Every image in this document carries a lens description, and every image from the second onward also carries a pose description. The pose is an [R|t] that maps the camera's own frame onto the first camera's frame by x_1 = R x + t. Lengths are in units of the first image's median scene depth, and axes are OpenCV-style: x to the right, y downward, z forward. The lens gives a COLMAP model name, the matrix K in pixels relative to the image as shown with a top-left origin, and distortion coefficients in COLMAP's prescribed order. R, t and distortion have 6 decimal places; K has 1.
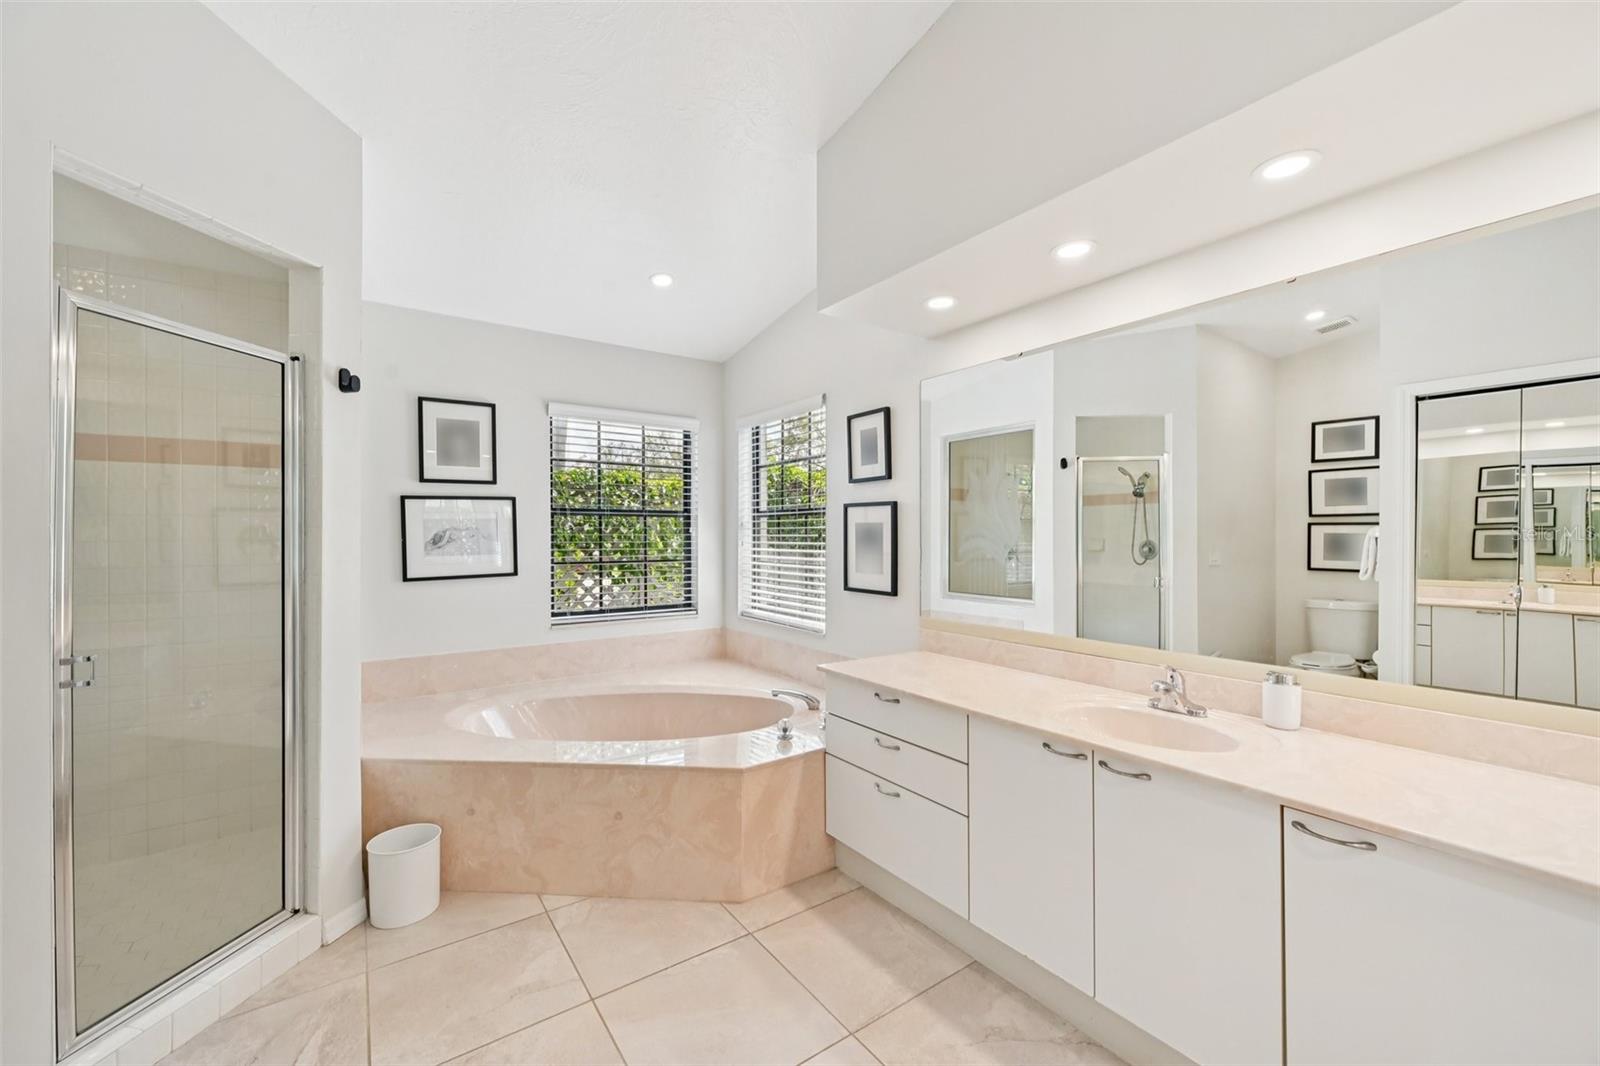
lens RADIAL K [[635.2, 0, 800.0], [0, 635.2, 533.0], [0, 0, 1]] dist [-0.000494, 0.000199]
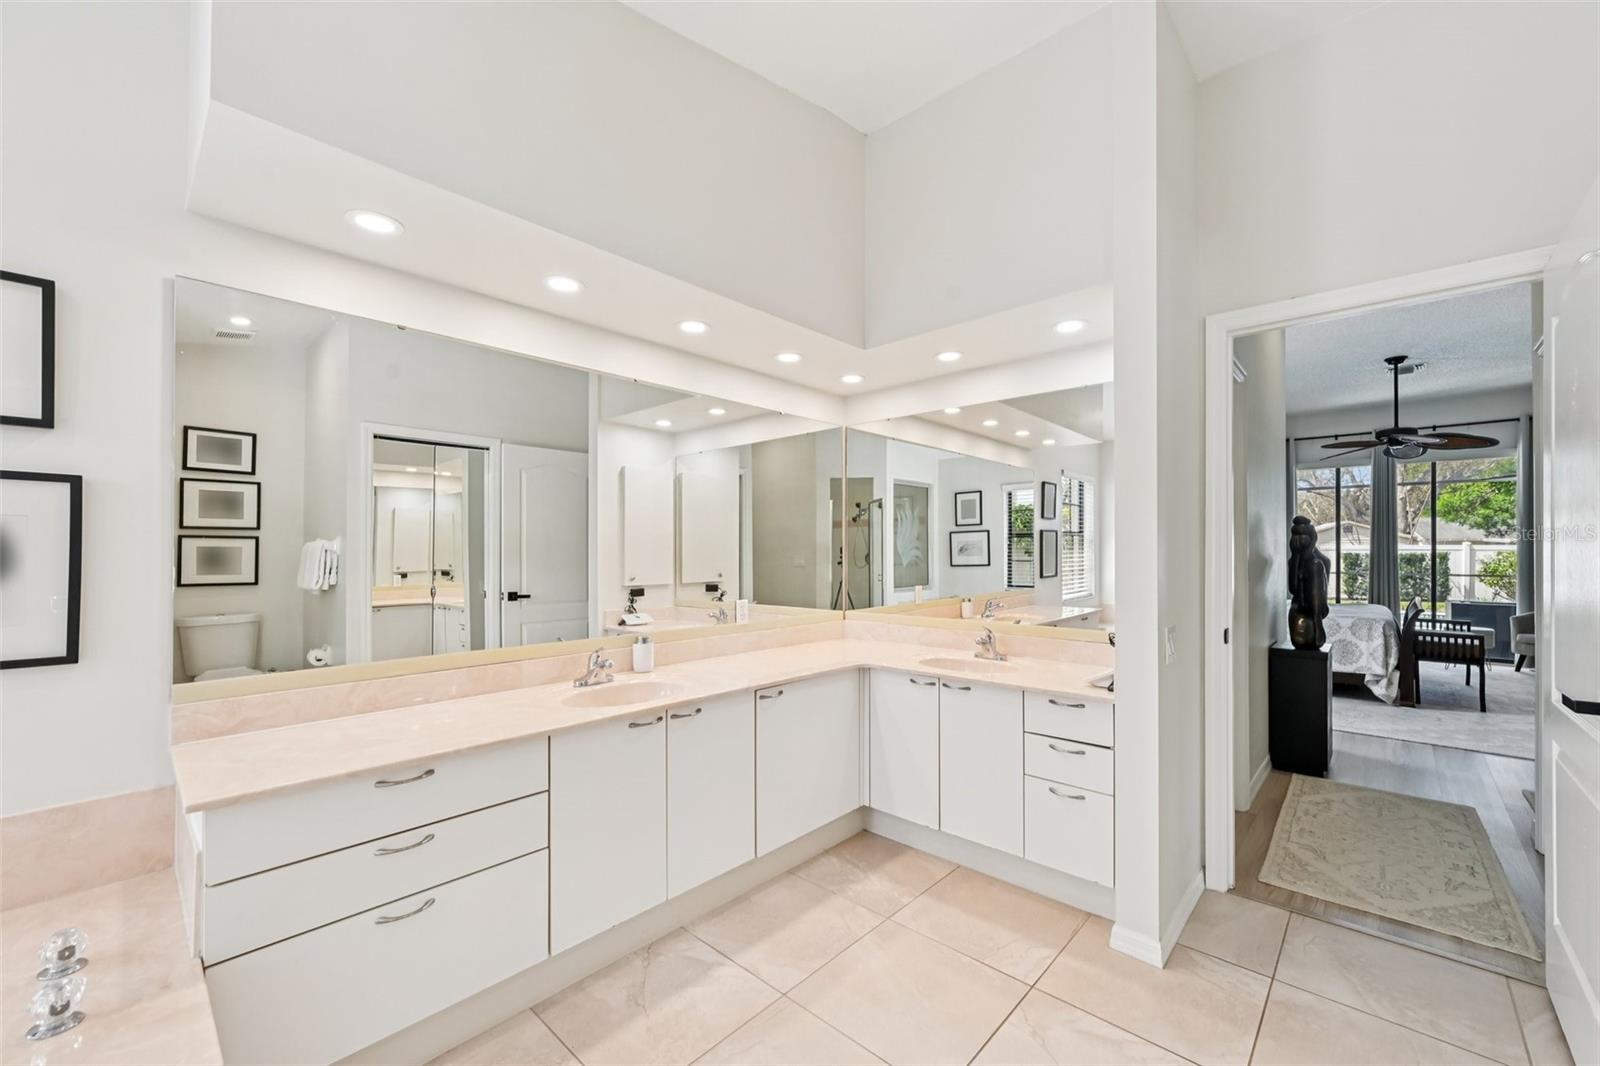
lens RADIAL K [[635.2, 0, 800.0], [0, 635.2, 533.0], [0, 0, 1]] dist [-0.000494, 0.000199]
pose [[-0.200800, 0.026594, 0.979271, -0.628893], [-0.002687, 0.999613, -0.027698, 0.008968], [-0.979628, -0.008193, -0.200651, 0.704122]]
